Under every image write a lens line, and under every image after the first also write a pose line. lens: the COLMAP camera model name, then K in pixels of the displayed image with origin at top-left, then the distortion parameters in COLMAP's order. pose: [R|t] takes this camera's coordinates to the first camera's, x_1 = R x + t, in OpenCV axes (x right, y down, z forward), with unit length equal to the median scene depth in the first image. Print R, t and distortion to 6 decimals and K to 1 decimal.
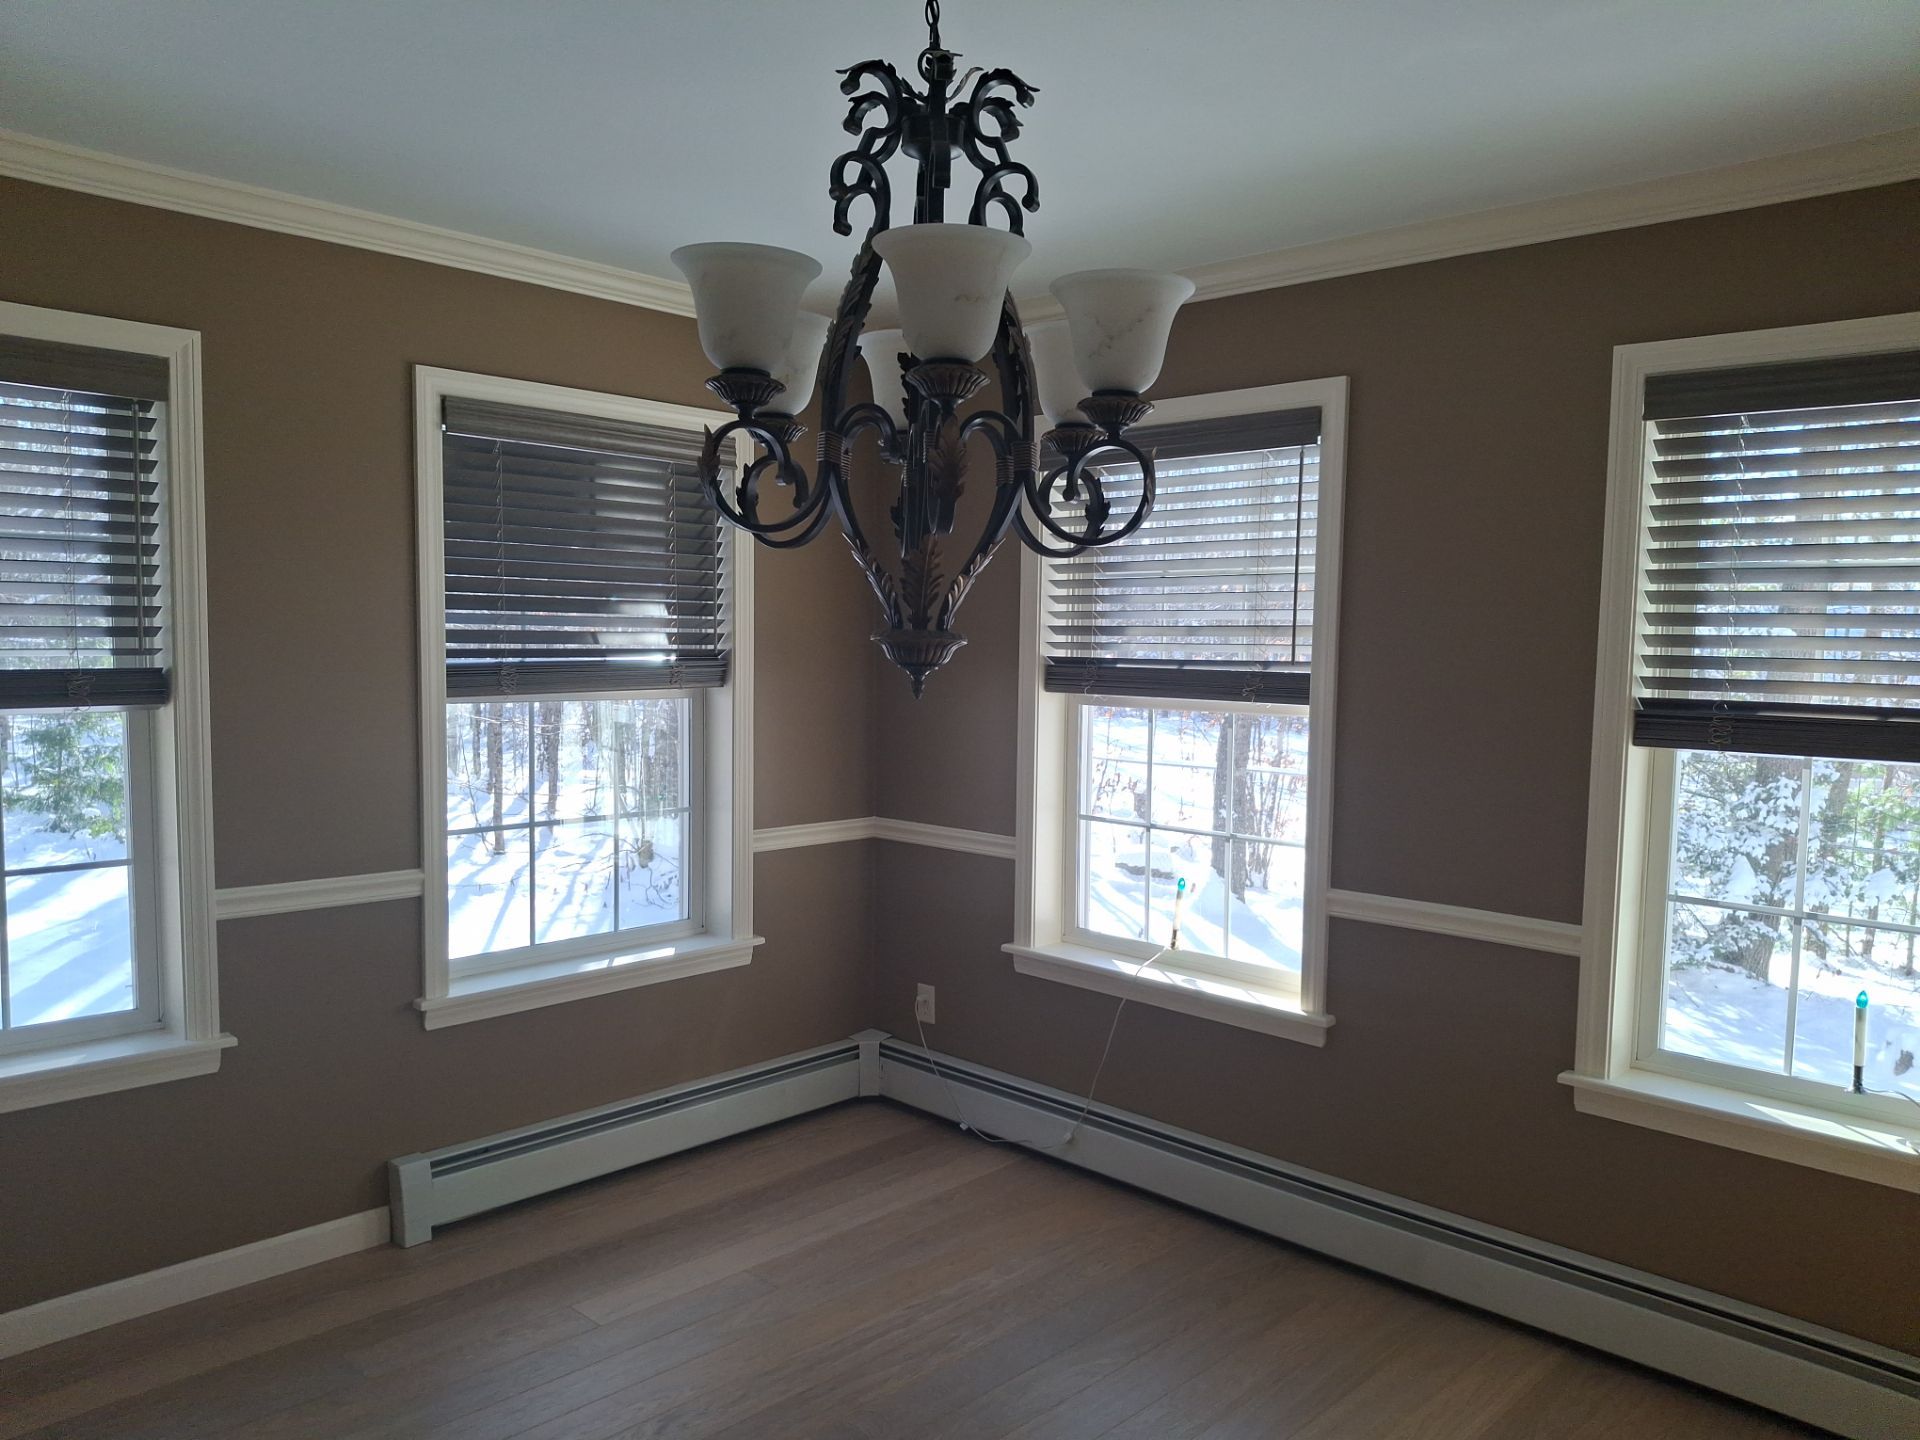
lens RADIAL K [[1409.2, 0, 956.4], [0, 1409.2, 747.6], [0, 0, 1]] dist [0.095942, -0.203635]
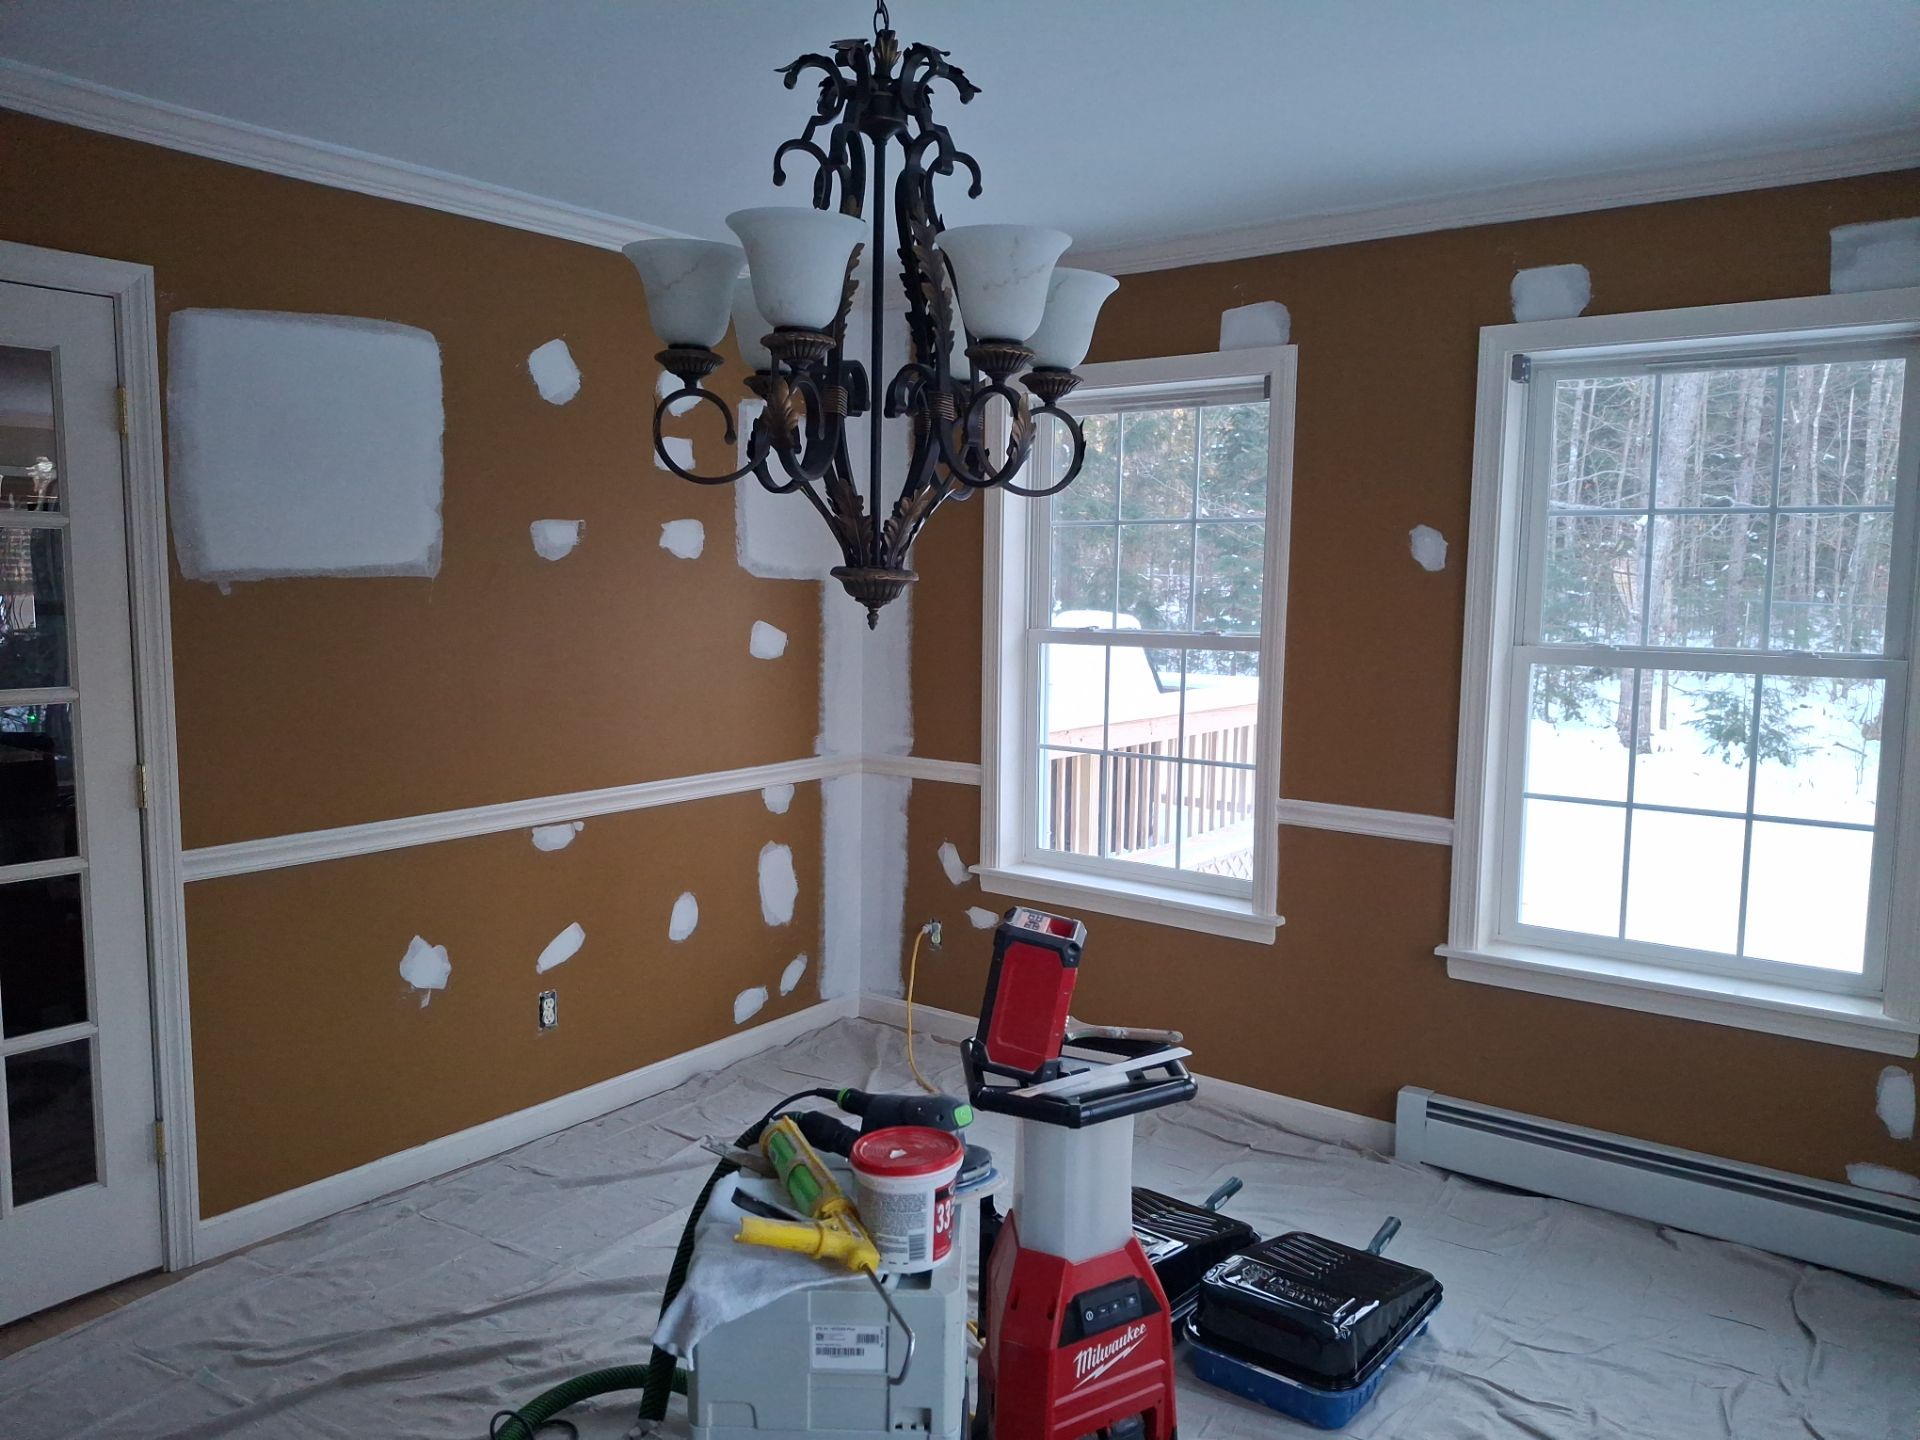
lens RADIAL K [[1431.6, 0, 965.4], [0, 1431.6, 743.2], [0, 0, 1]] dist [0.104709, -0.207316]
pose [[0.085117, 0.089786, -0.992317, 0.631918], [-0.090633, 0.992500, 0.082029, -0.023440], [0.992240, 0.082954, 0.092616, 0.555579]]
